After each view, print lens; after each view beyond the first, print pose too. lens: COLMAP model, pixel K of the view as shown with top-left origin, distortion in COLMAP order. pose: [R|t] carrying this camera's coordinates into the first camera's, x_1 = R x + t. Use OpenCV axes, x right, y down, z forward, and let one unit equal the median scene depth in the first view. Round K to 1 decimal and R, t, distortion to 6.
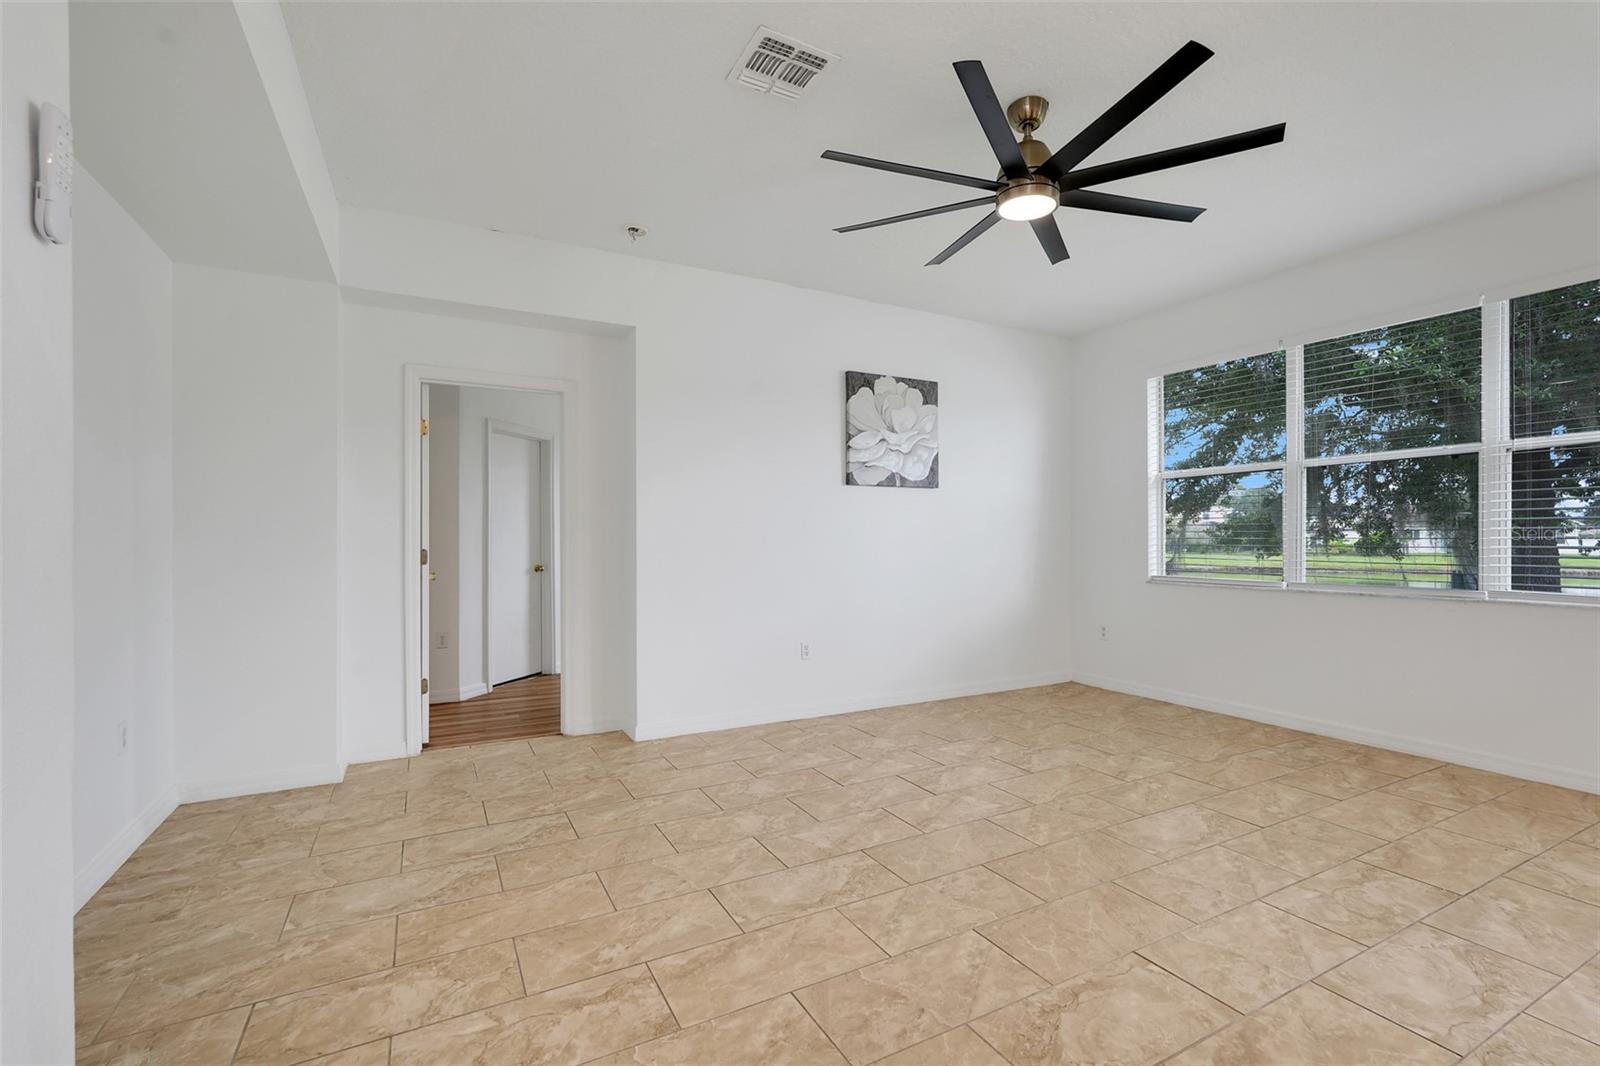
lens RADIAL K [[707.2, 0, 800.4], [0, 707.2, 539.5], [0, 0, 1]] dist [-0.018246, 0.010592]
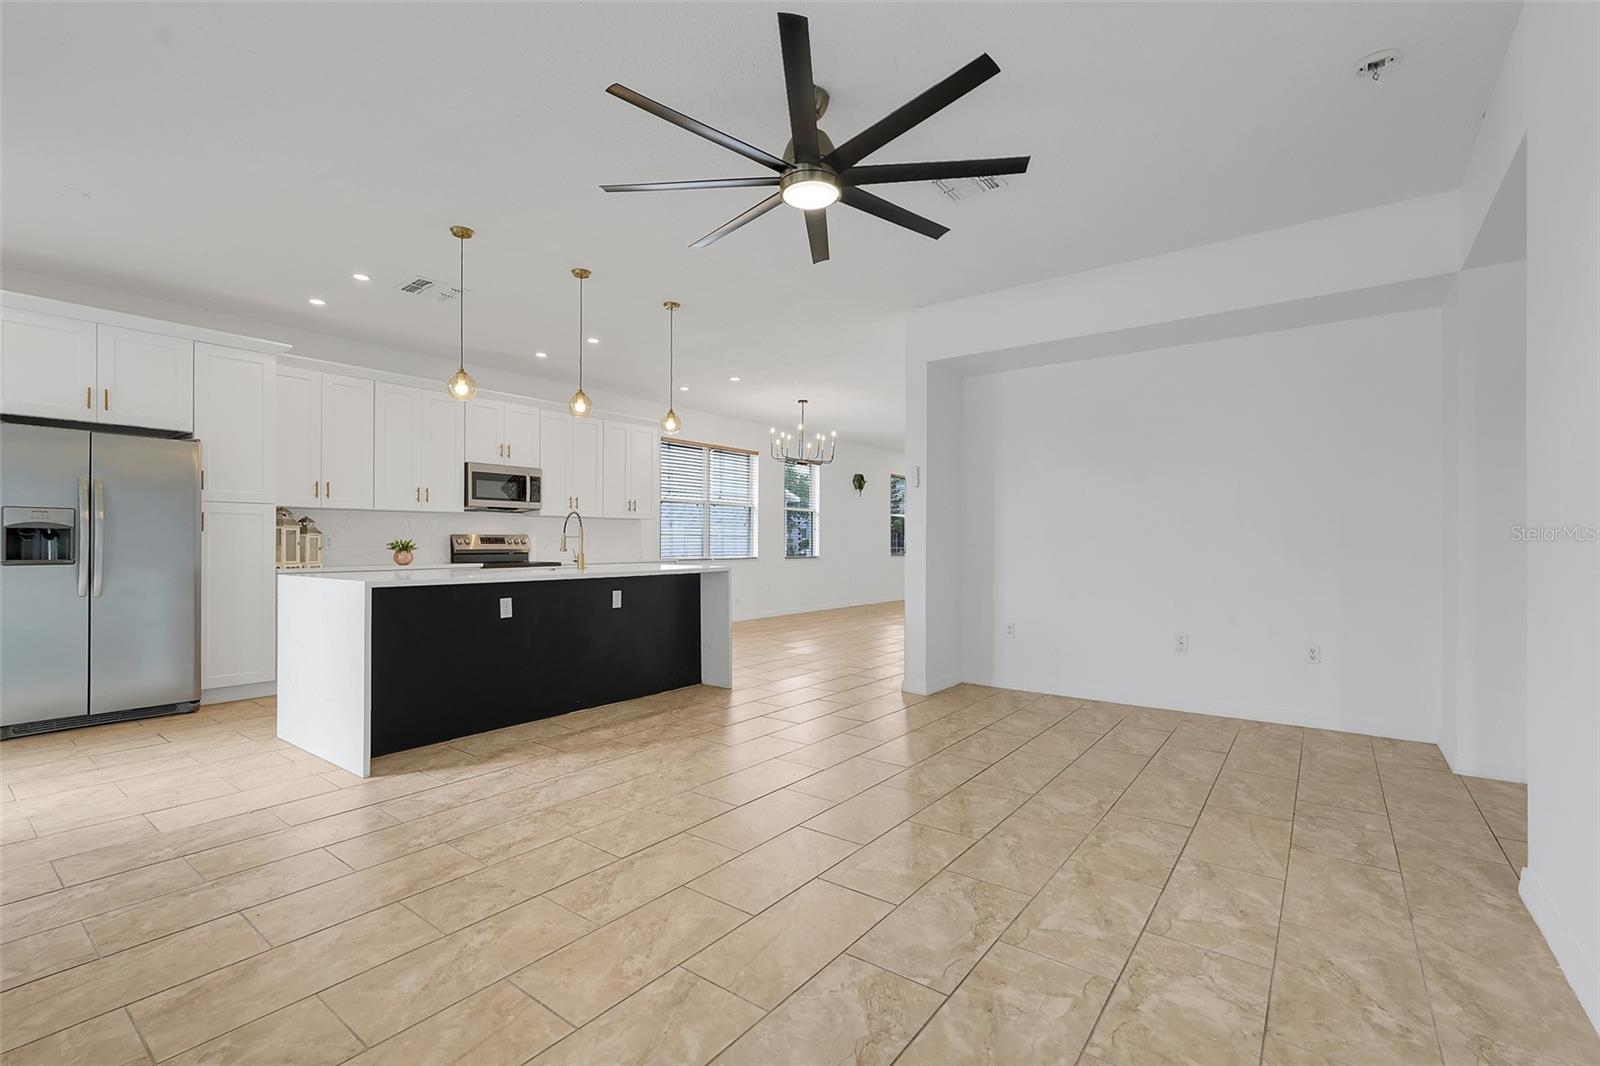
lens RADIAL K [[707.2, 0, 800.4], [0, 707.2, 539.5], [0, 0, 1]] dist [-0.018246, 0.010592]
pose [[-0.909045, -0.001491, -0.416695, 0.539961], [0.000142, 0.999992, -0.003886, 0.015882], [0.416697, -0.003591, -0.909038, 1.363495]]
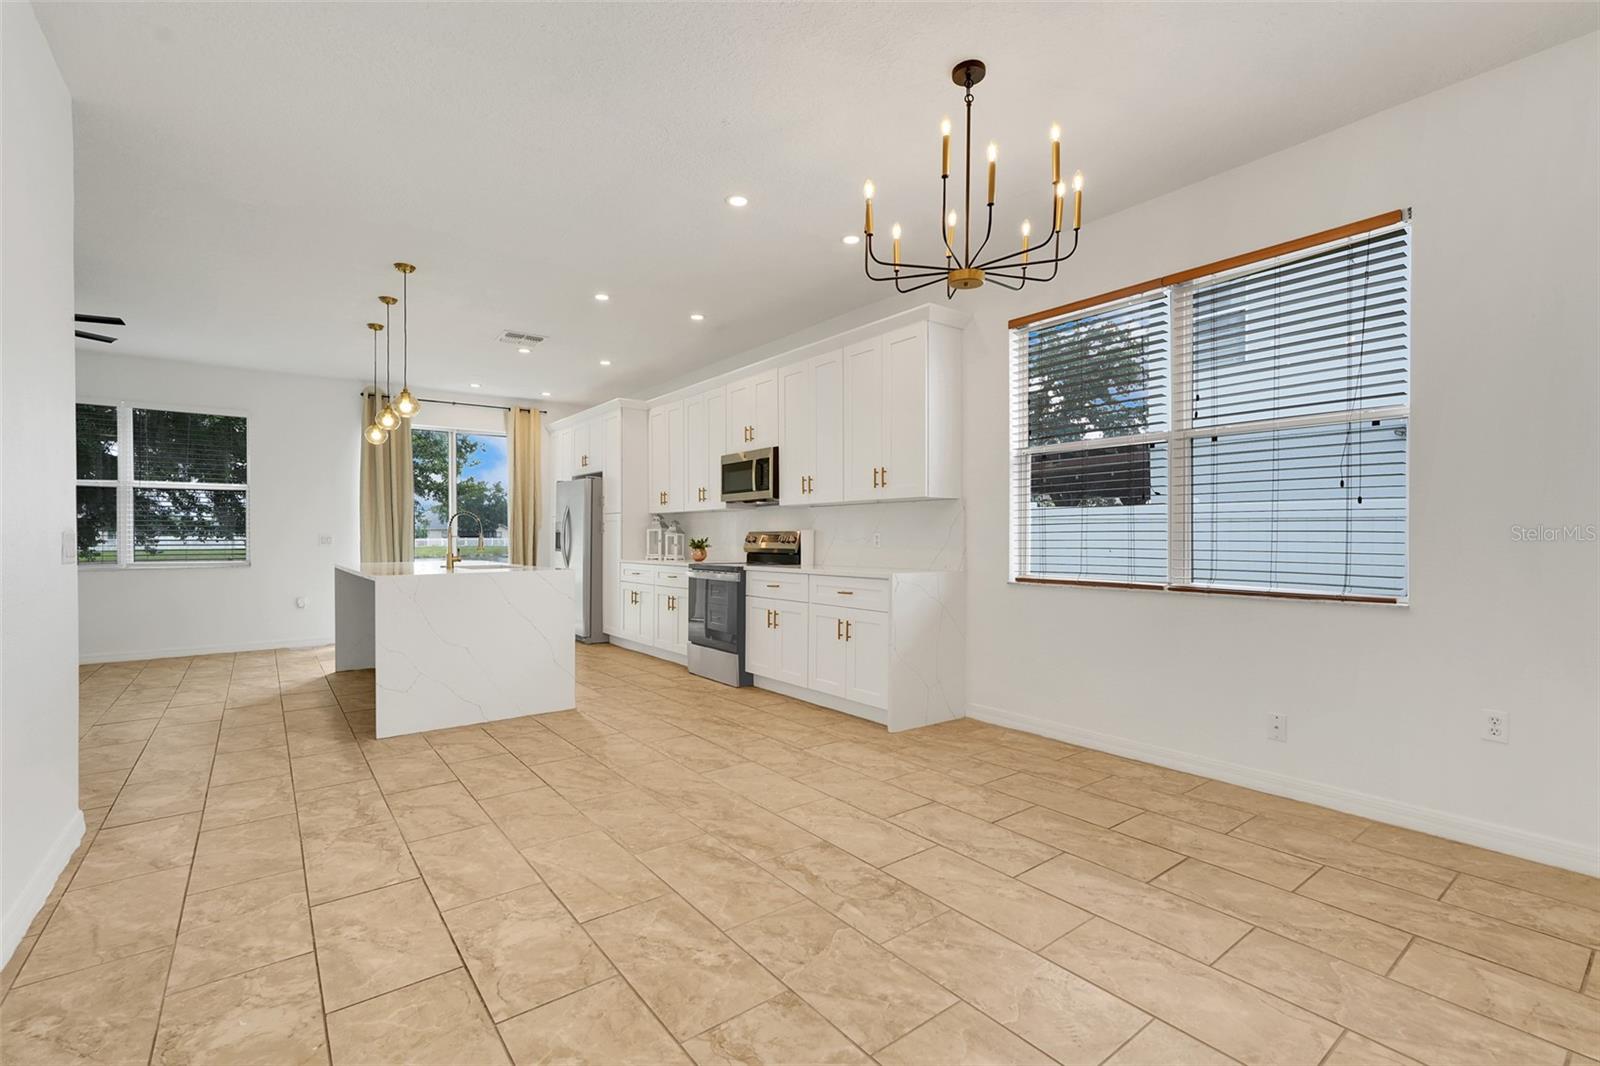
lens RADIAL K [[727.3, 0, 800.0], [0, 727.3, 533.0], [0, 0, 1]] dist [-0.000897, 0.000156]
pose [[-0.154937, 0.006921, 0.987900, -1.074234], [0.000142, 0.999976, -0.006983, 0.010748], [-0.987924, -0.000942, -0.154934, -0.409562]]
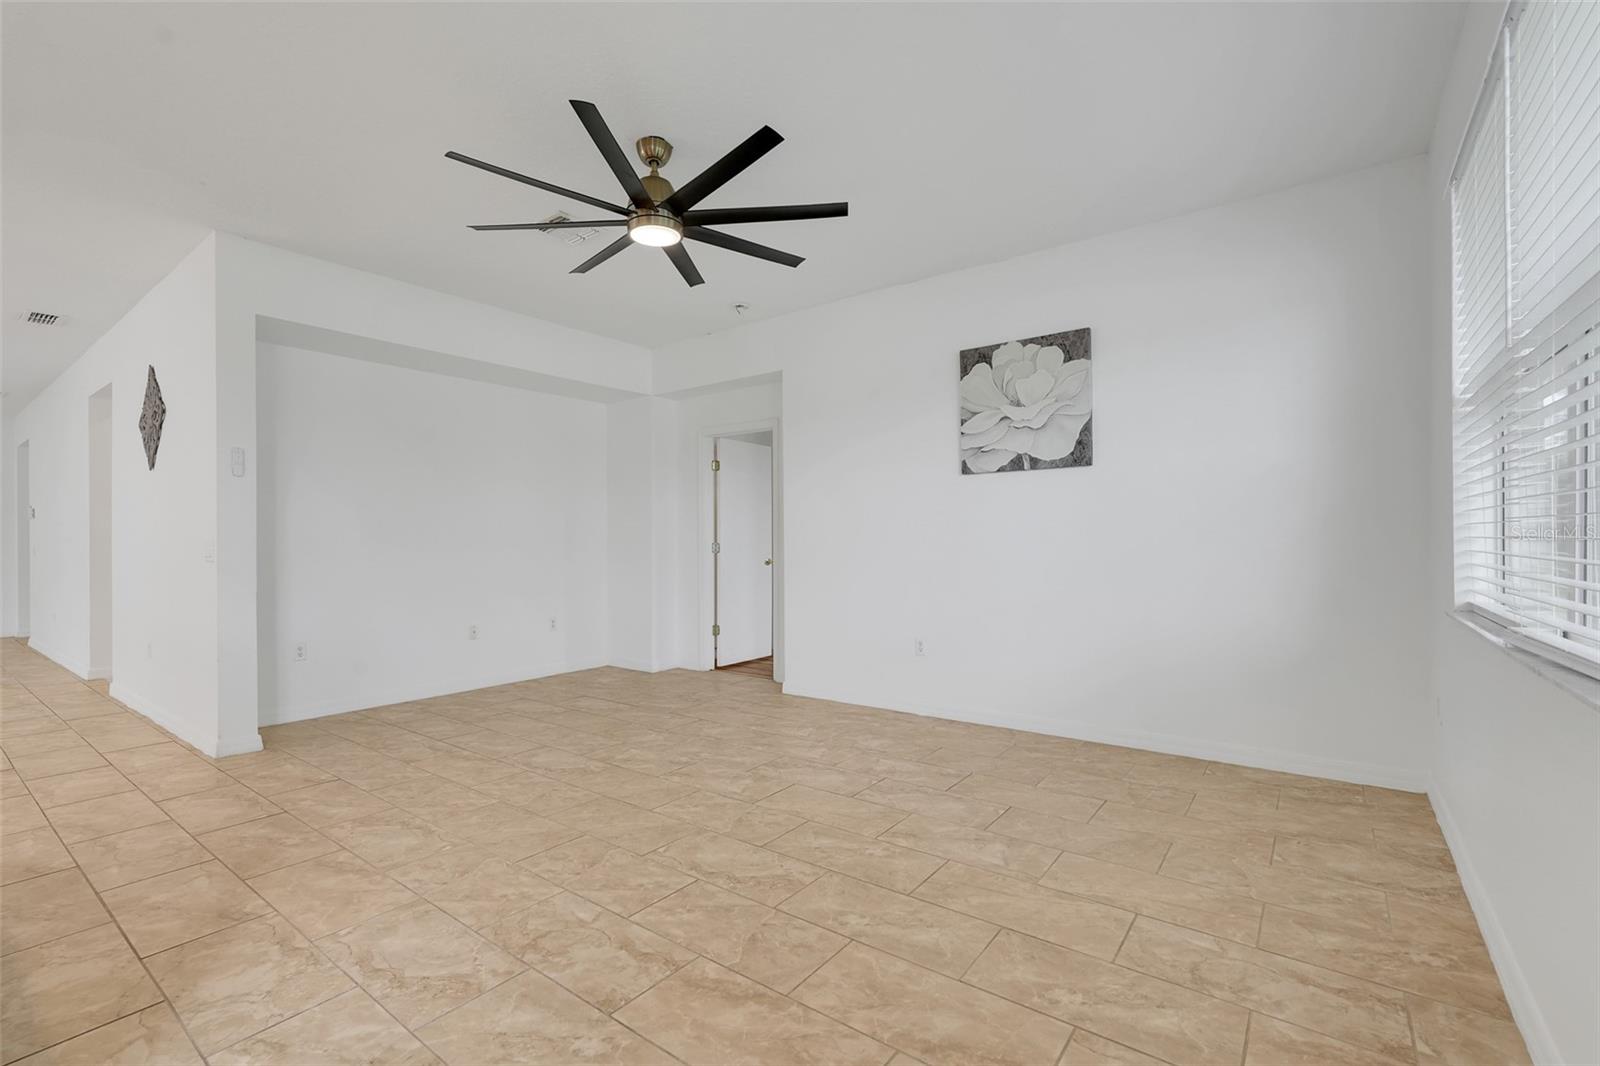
lens RADIAL K [[707.2, 0, 800.4], [0, 707.2, 539.5], [0, 0, 1]] dist [-0.018246, 0.010592]
pose [[0.421069, -0.003178, -0.907023, 1.021235], [0.007506, 0.999972, -0.000019, 0.007432], [0.906998, -0.006801, 0.421081, 0.527348]]
